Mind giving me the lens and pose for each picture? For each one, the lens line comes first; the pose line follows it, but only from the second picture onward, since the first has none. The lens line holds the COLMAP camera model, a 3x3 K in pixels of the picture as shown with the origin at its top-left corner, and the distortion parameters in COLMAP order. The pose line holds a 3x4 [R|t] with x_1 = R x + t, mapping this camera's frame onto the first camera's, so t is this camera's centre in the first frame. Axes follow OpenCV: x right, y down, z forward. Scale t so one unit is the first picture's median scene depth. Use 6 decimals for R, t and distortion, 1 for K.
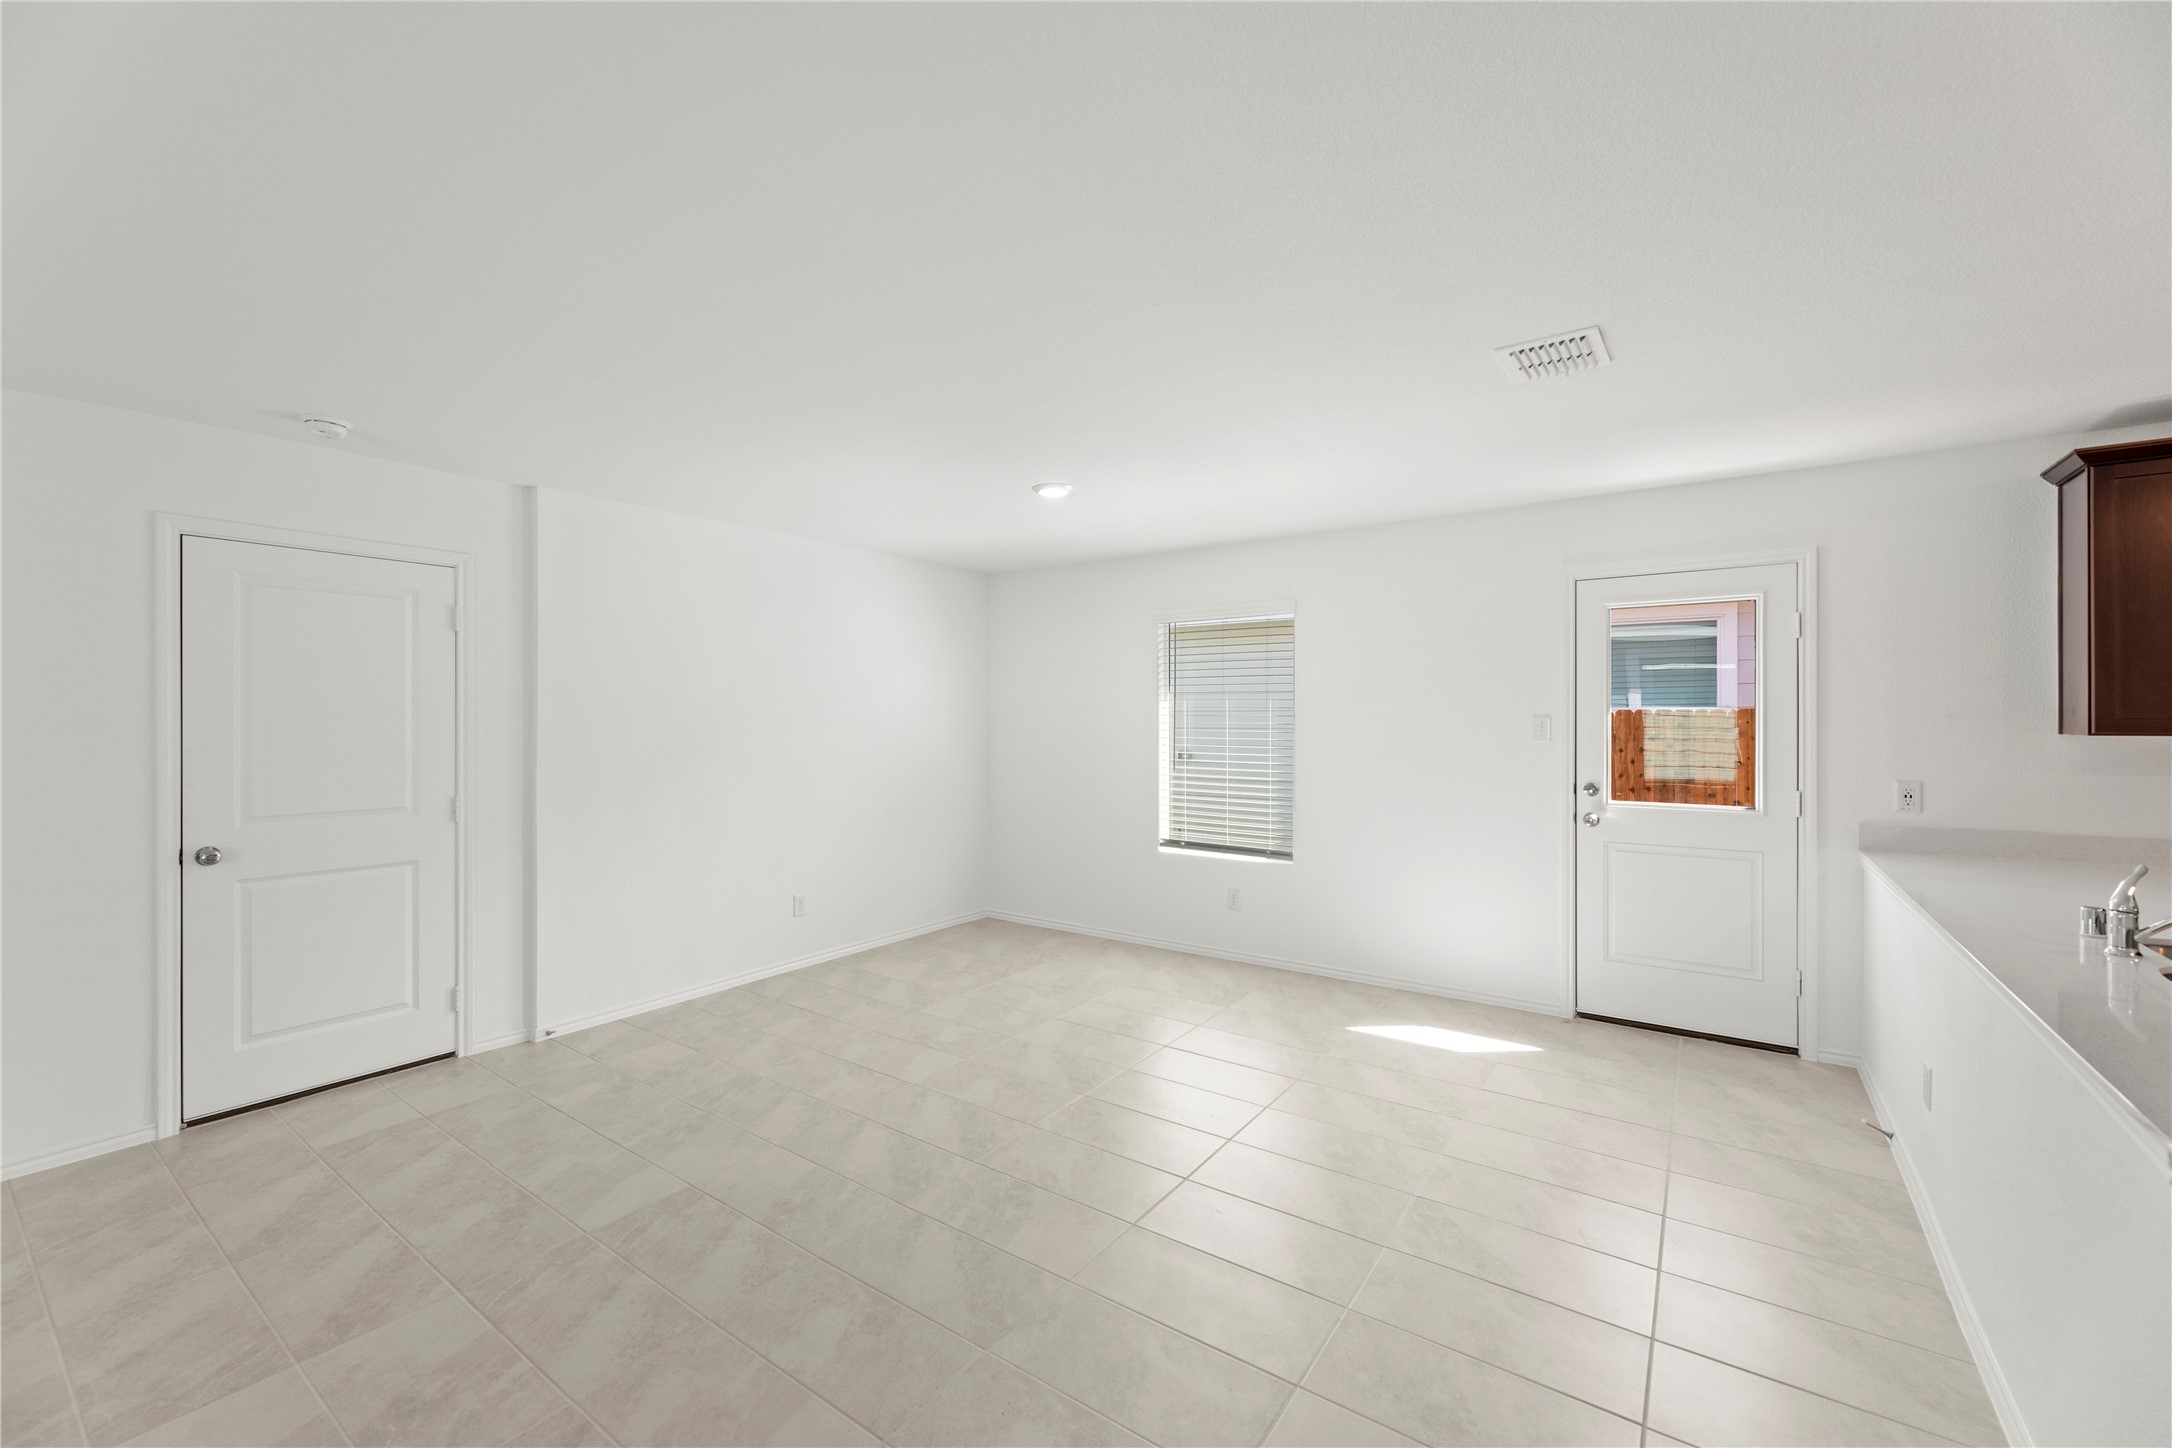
lens RADIAL K [[853.9, 0, 1017.9], [0, 853.9, 715.5], [0, 0, 1]] dist [-0.013718, 0.000737]
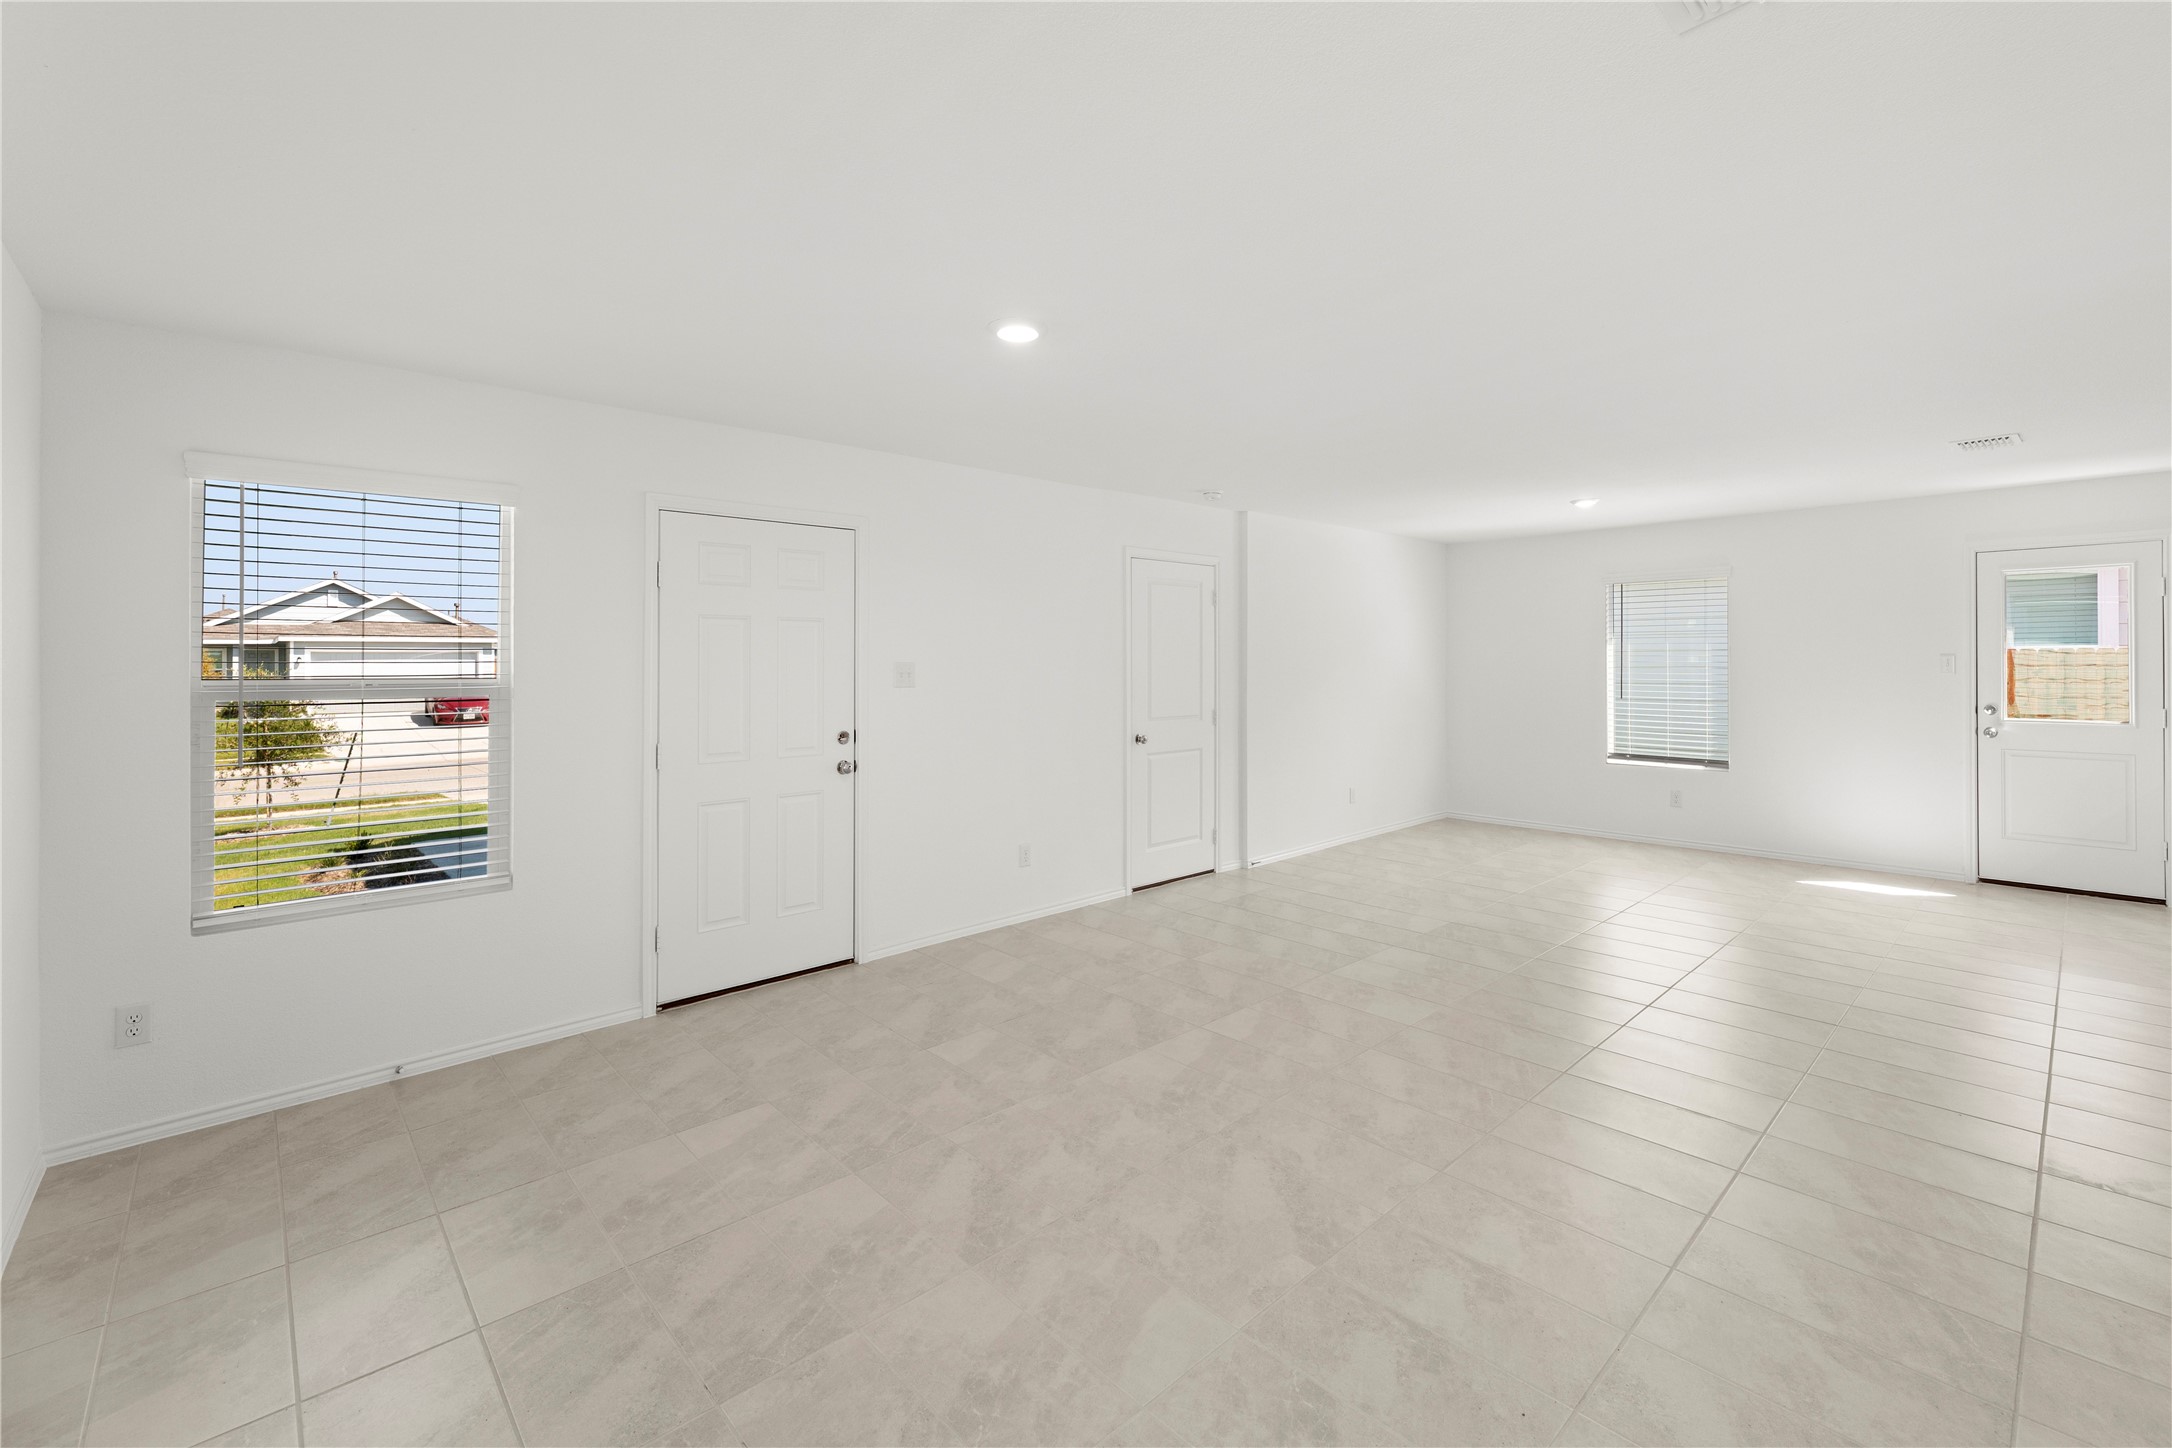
lens RADIAL K [[915.5, 0, 1140.3], [0, 915.5, 665.9], [0, 0, 1]] dist [-0.004148, -0.001521]
pose [[0.992236, -0.005817, -0.124231, -0.301415], [0.006751, 0.999952, 0.007096, 0.000203], [0.124183, -0.007880, 0.992228, -0.373327]]
